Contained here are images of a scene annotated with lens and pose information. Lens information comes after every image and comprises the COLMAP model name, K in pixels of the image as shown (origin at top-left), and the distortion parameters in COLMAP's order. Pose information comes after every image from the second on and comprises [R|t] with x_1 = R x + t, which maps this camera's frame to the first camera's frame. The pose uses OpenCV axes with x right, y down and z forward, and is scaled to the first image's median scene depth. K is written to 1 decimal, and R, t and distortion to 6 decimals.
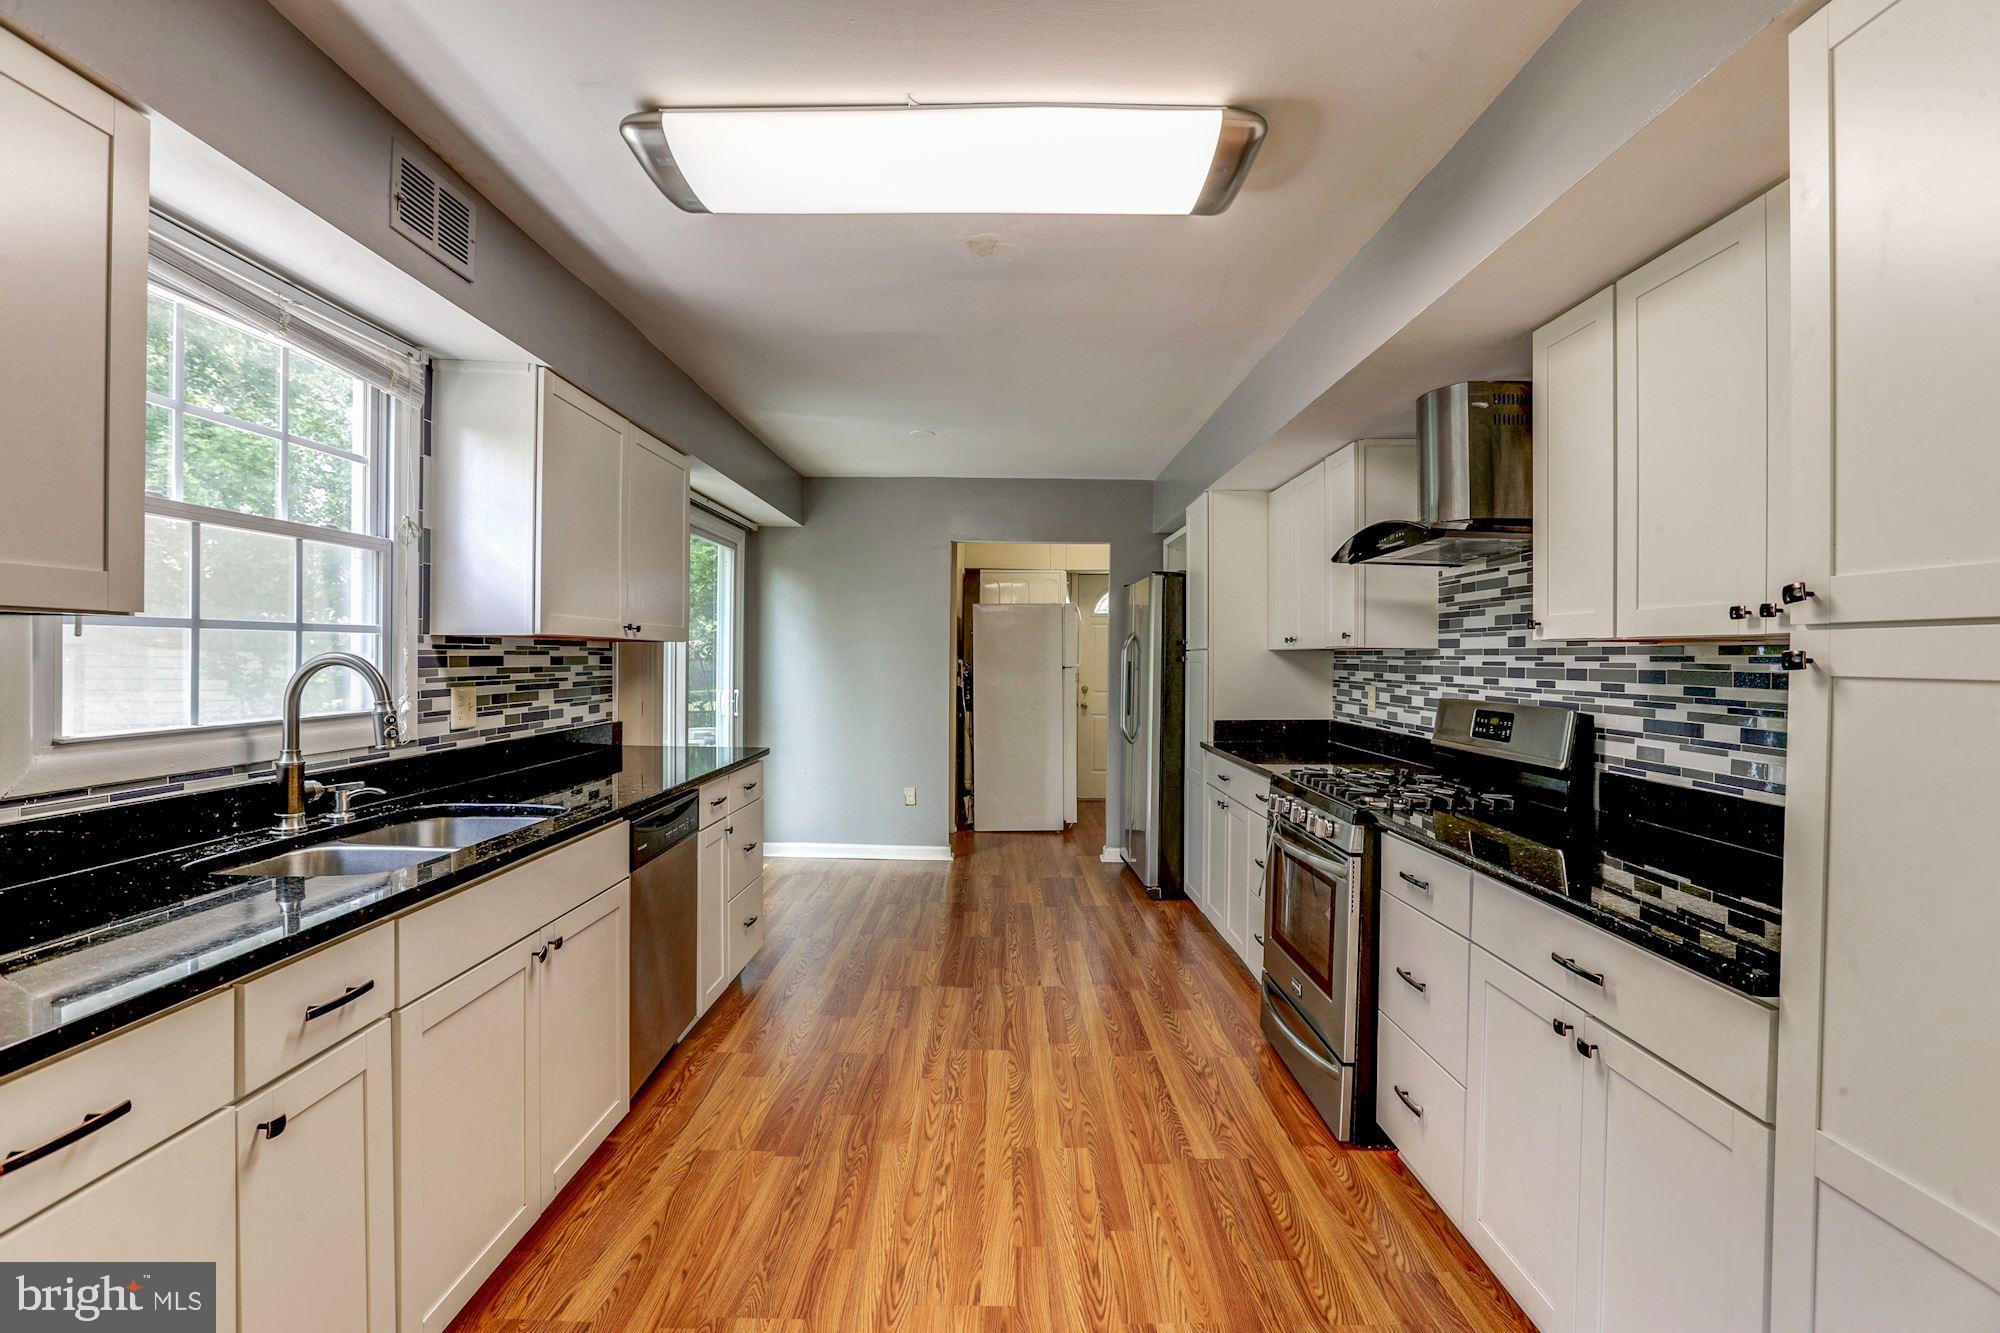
lens RADIAL K [[920.5, 0, 986.5], [0, 920.5, 662.1], [0, 0, 1]] dist [-0.039487, 0.008061]
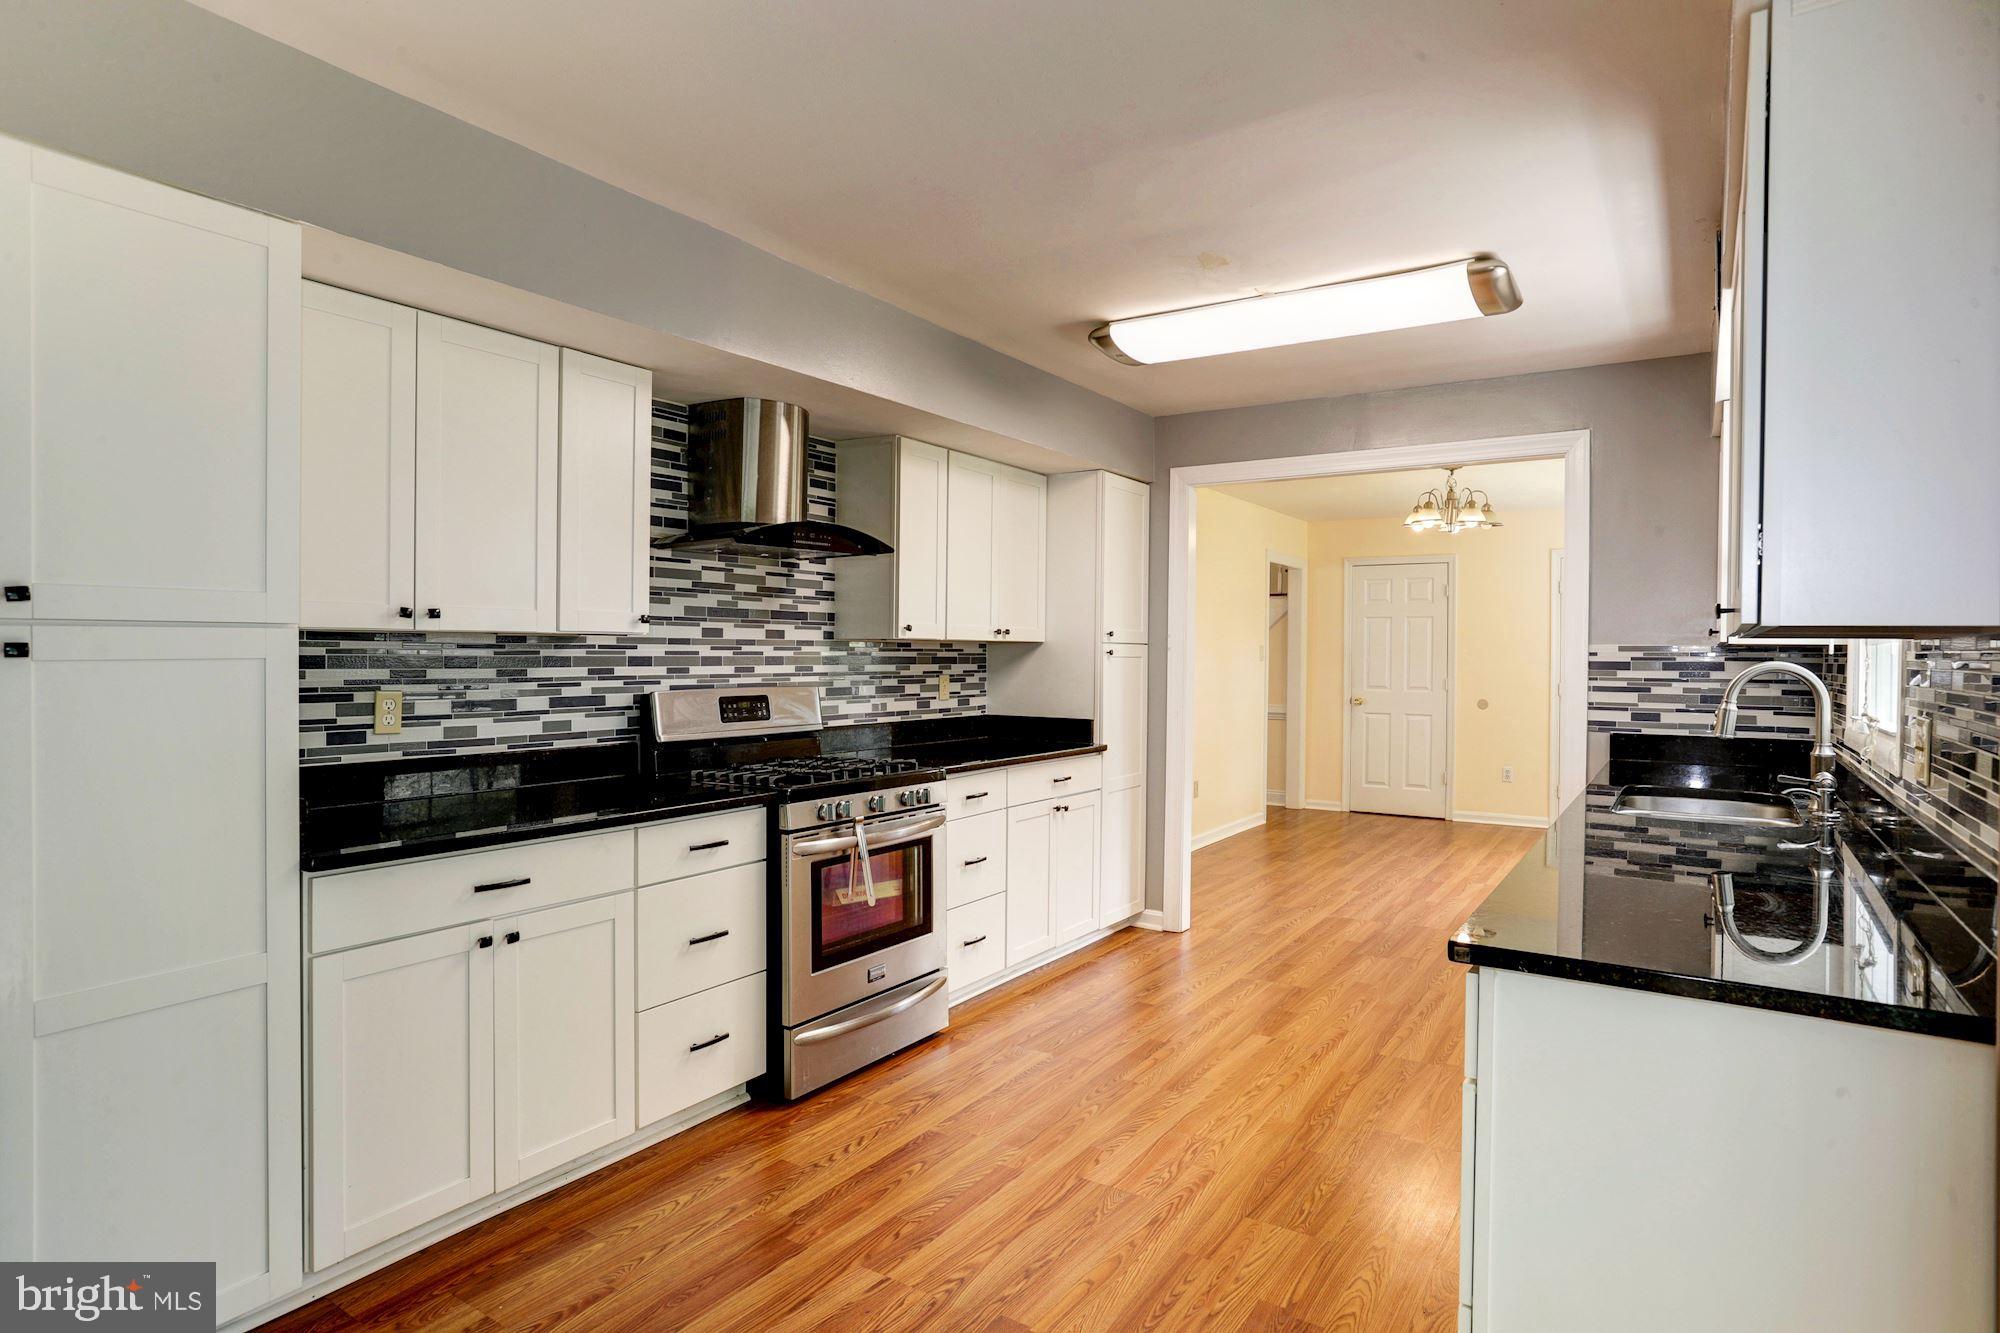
lens RADIAL K [[1072.0, 0, 995.9], [0, 1072.0, 665.0], [0, 0, 1]] dist [-0.045387, -0.000398]
pose [[-0.840721, -0.032689, 0.540481, -0.407534], [-0.021636, 0.999407, 0.026792, -0.025244], [-0.541037, 0.010831, -0.840929, 1.917398]]
